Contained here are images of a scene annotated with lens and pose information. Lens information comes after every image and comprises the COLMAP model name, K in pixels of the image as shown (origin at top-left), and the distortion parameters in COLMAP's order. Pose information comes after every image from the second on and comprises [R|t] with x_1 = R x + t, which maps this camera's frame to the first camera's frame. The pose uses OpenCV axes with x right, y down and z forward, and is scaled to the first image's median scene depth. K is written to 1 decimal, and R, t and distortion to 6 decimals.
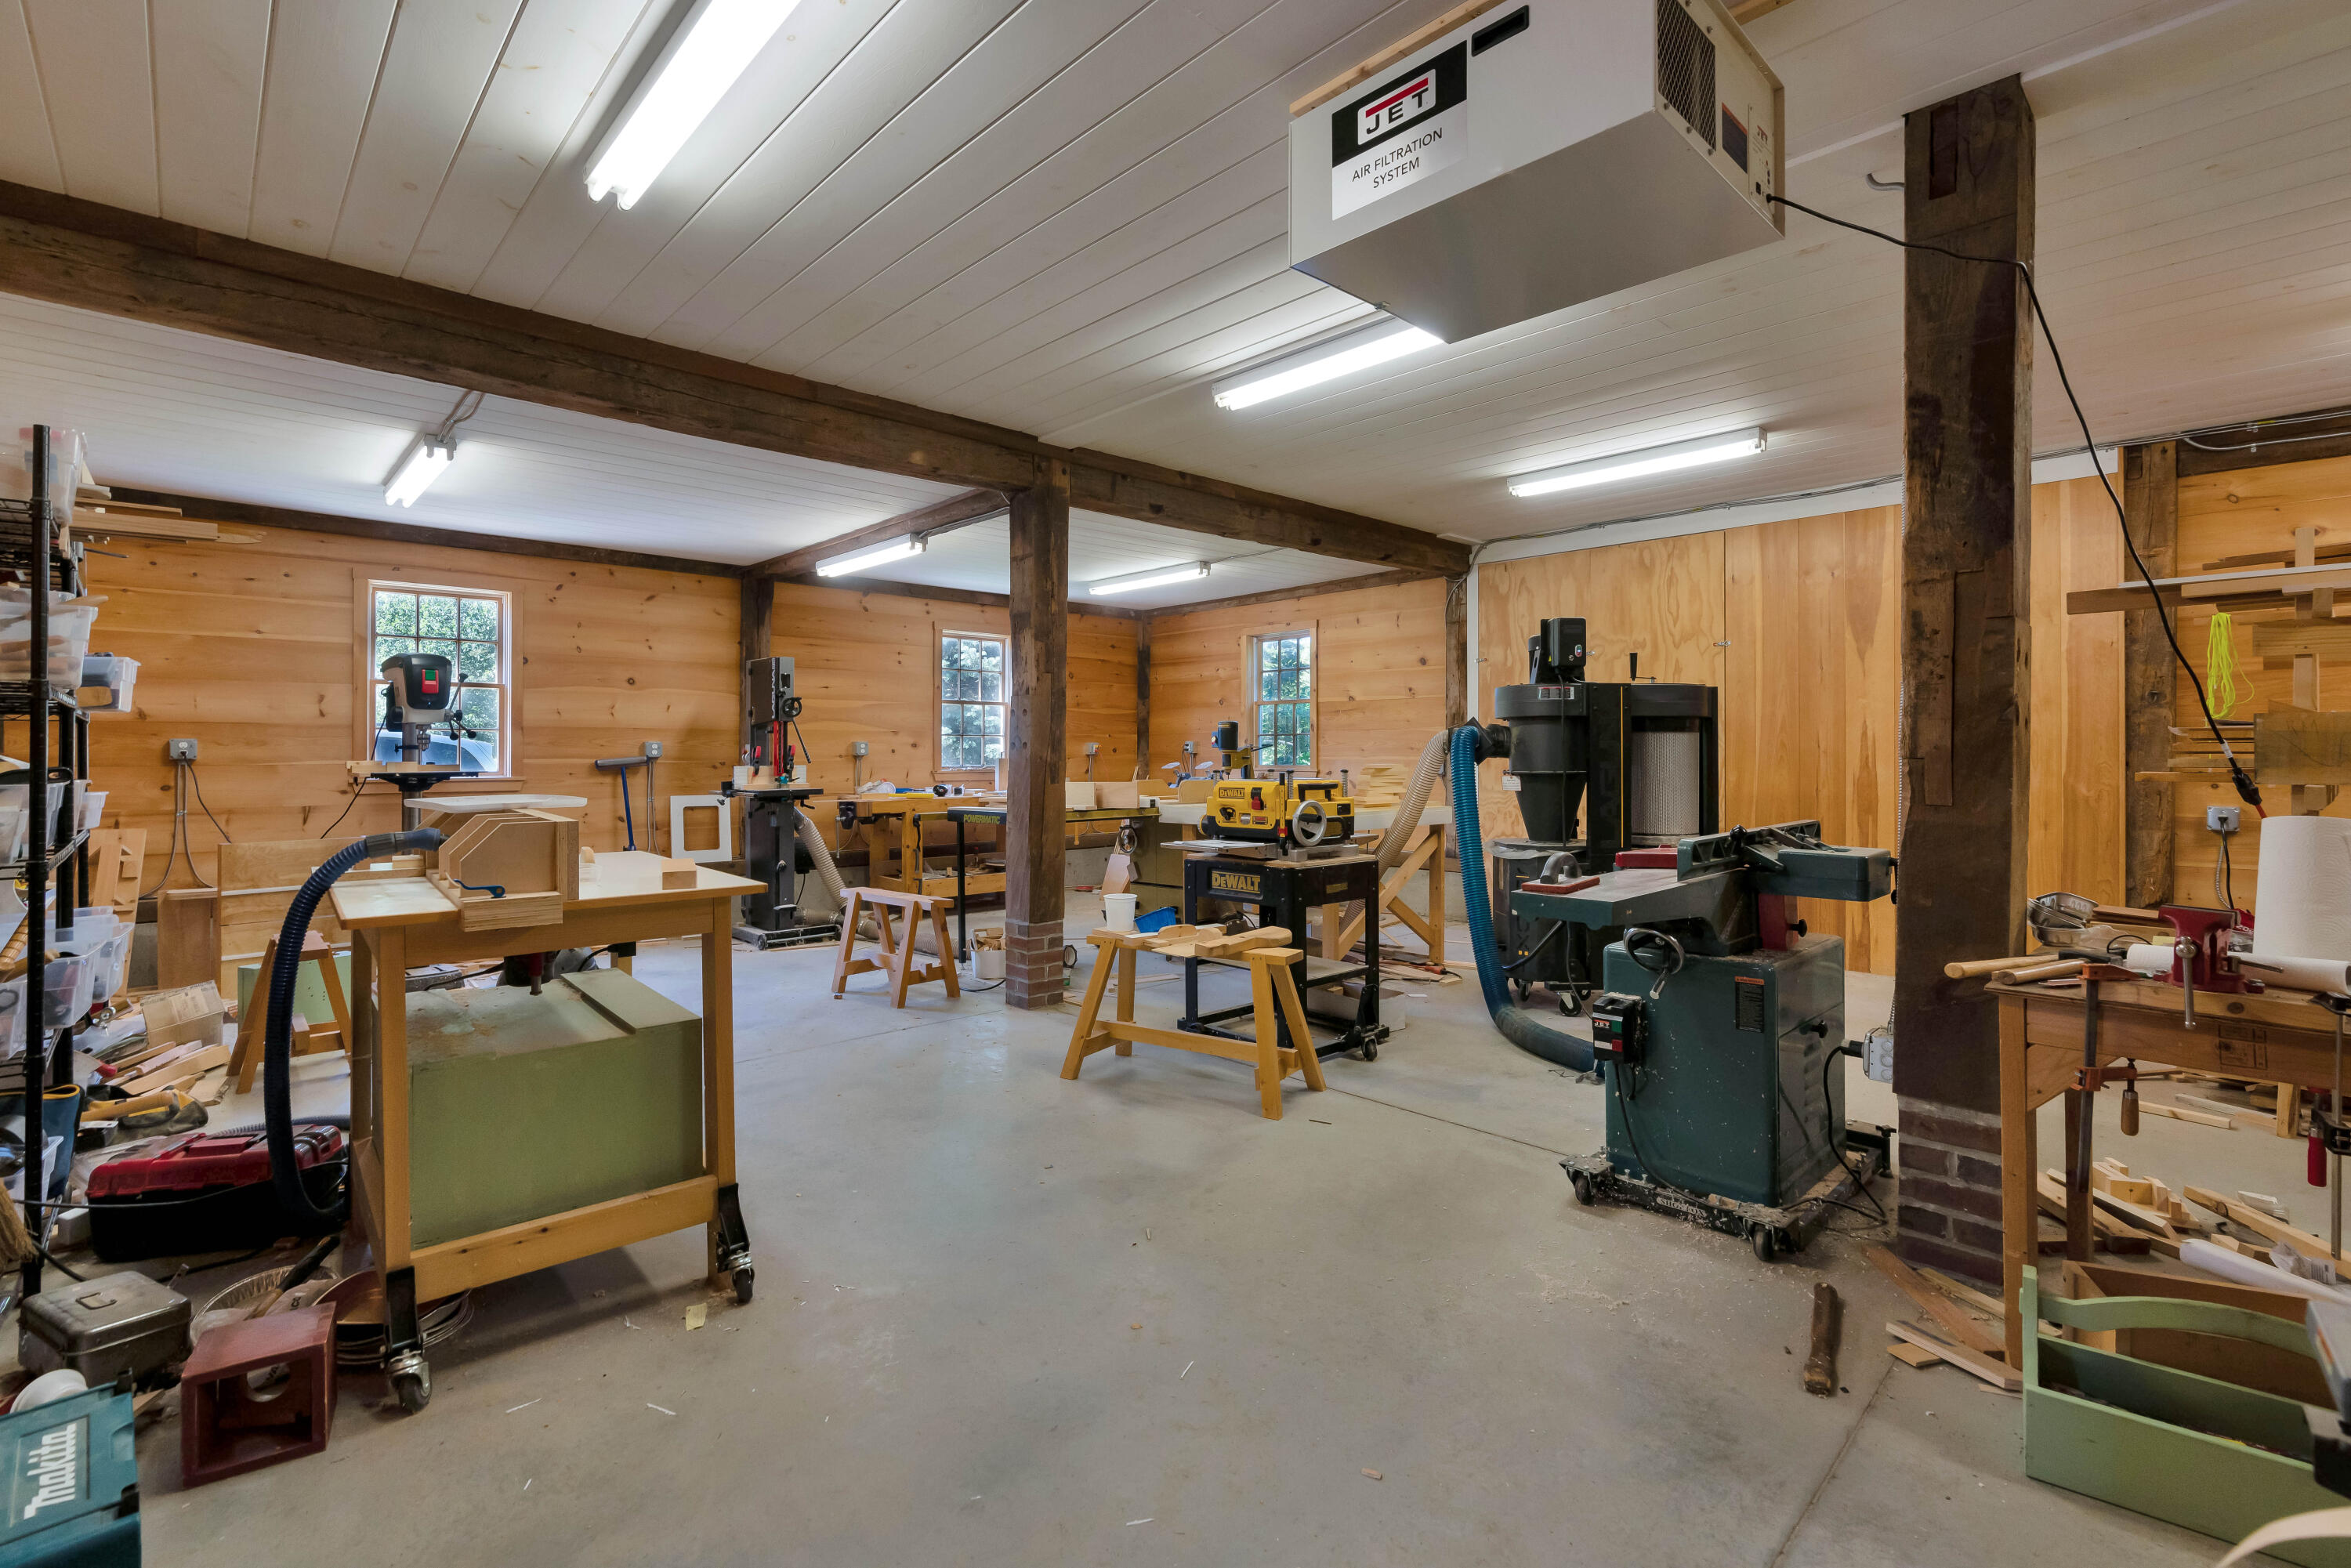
lens RADIAL K [[1069.1, 0, 1172.7], [0, 1069.1, 763.1], [0, 0, 1]] dist [-0.004349, -0.000170]
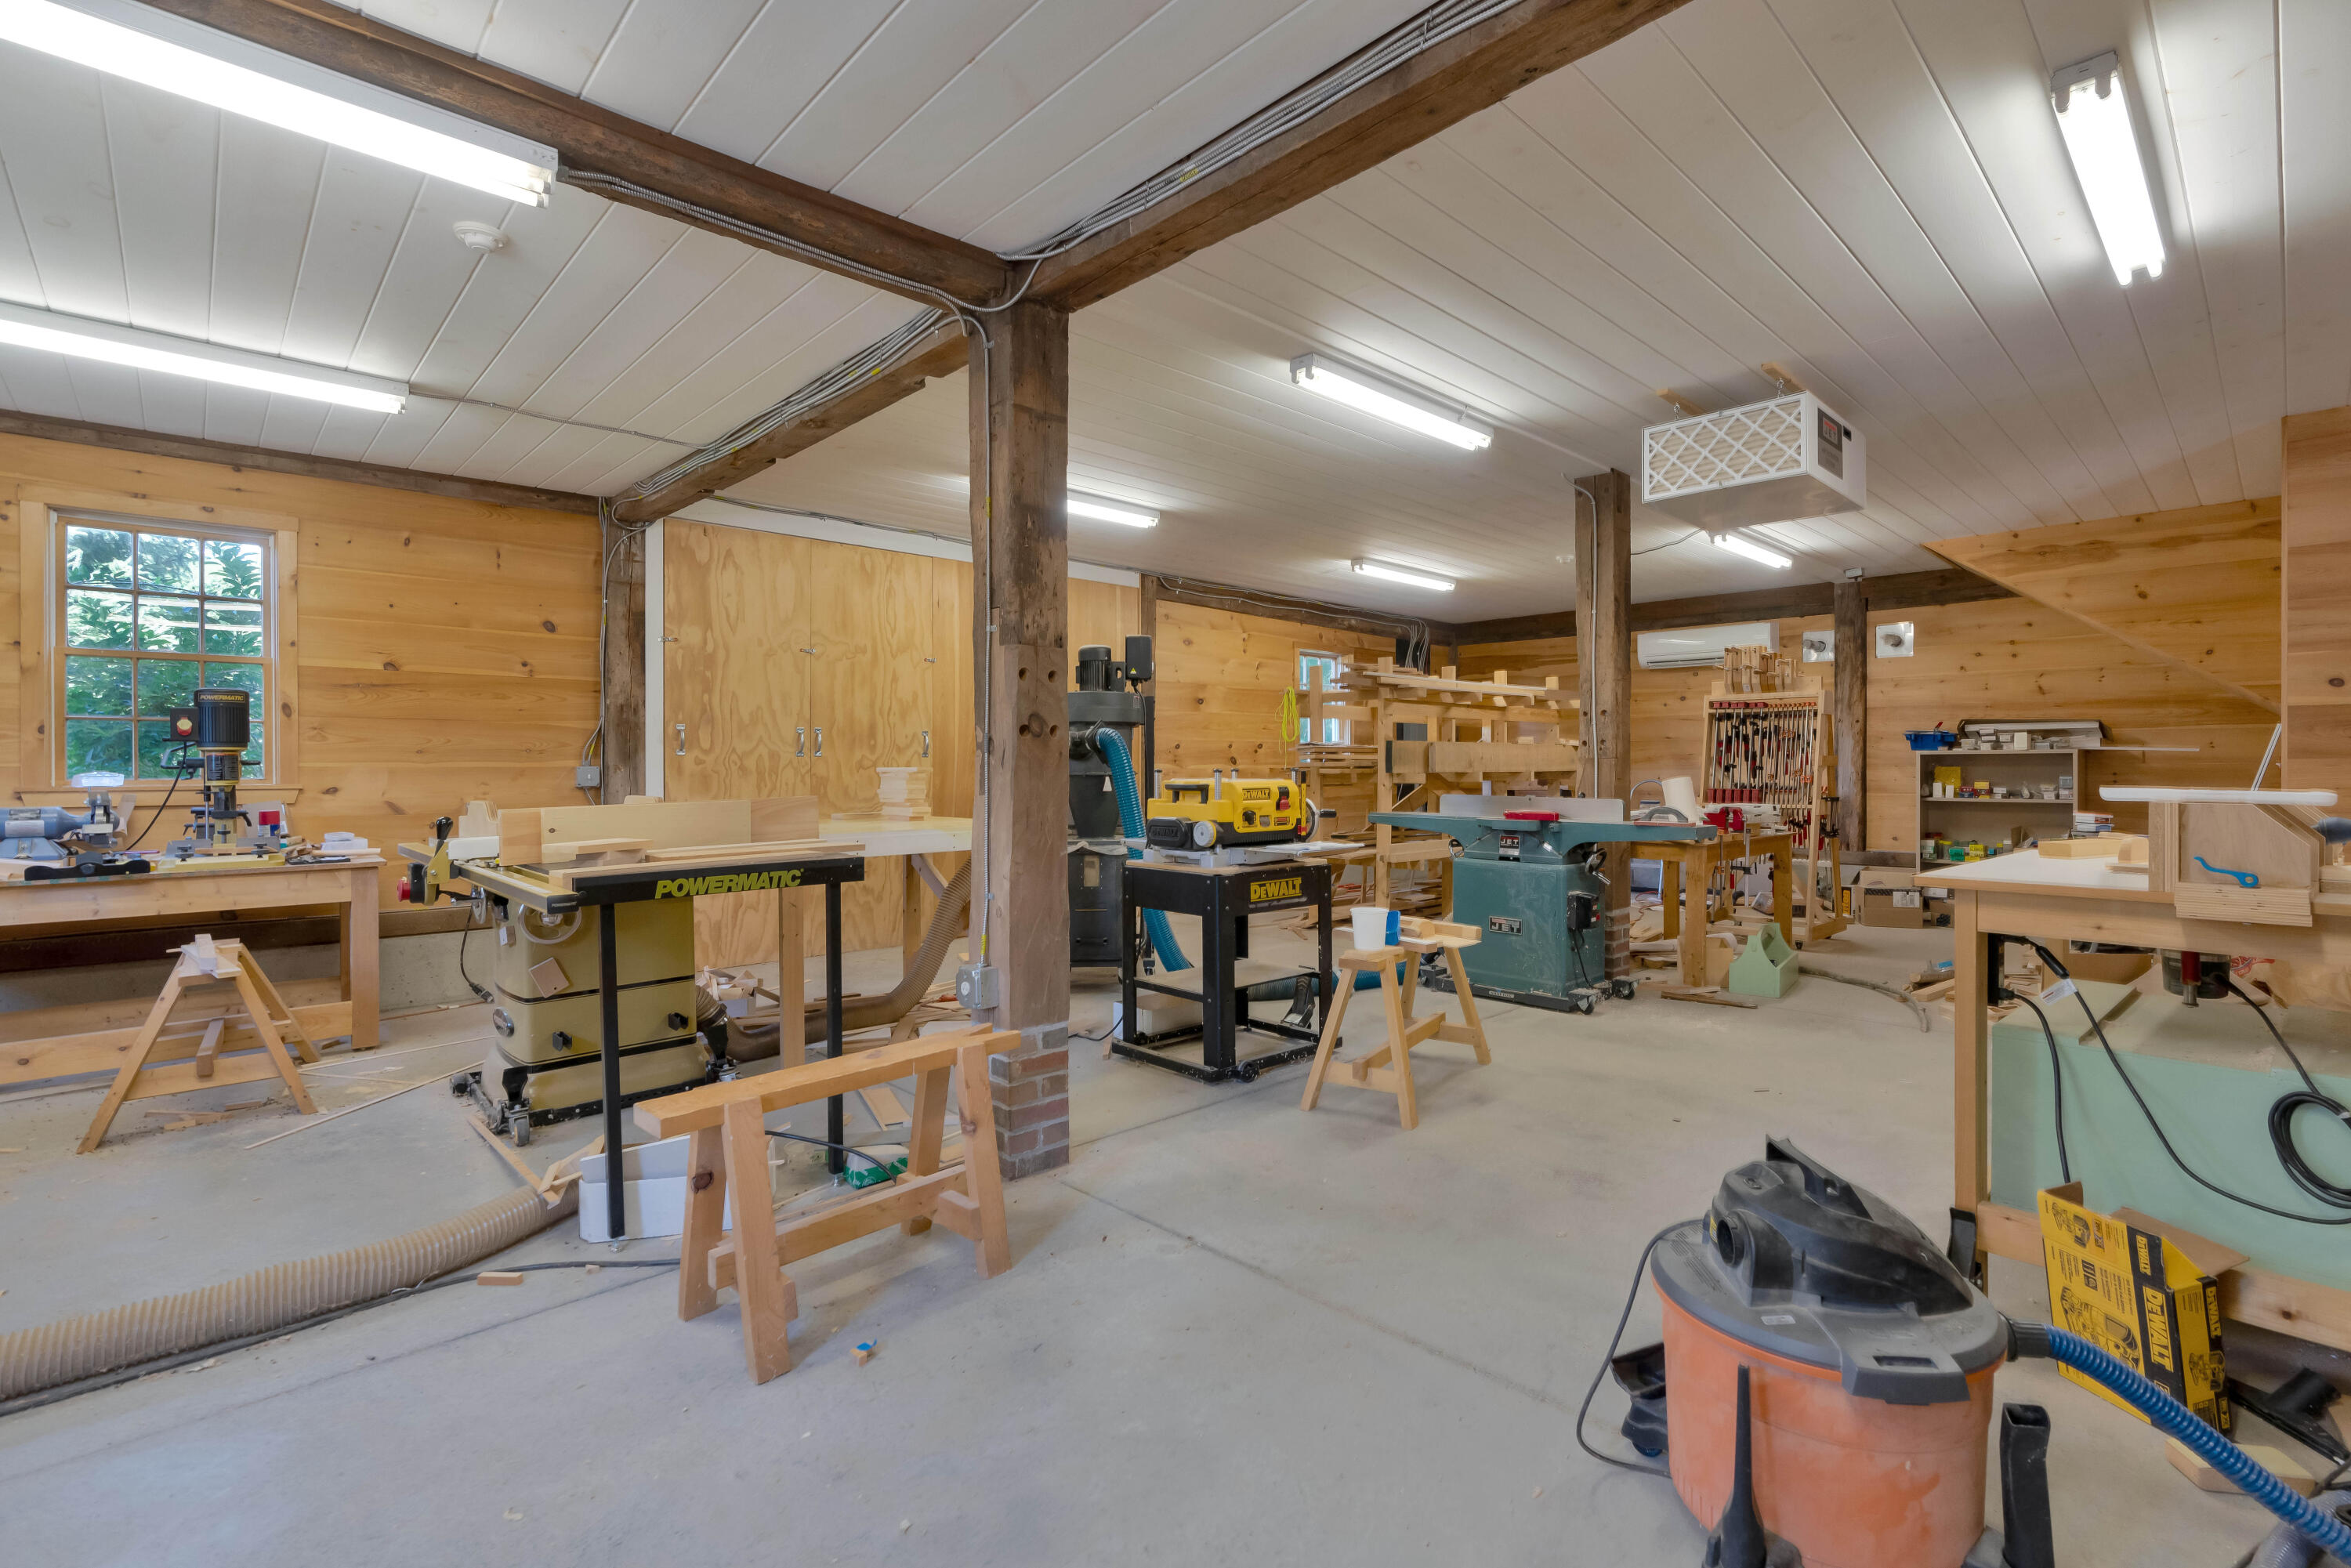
lens RADIAL K [[1069.1, 0, 1173.0], [0, 1069.1, 779.0], [0, 0, 1]] dist [-0.004349, -0.000170]
pose [[0.005168, -0.006844, 0.999963, -0.568465], [0.011912, 0.999906, 0.006783, 0.006193], [-0.999916, 0.011876, 0.005249, 0.721434]]
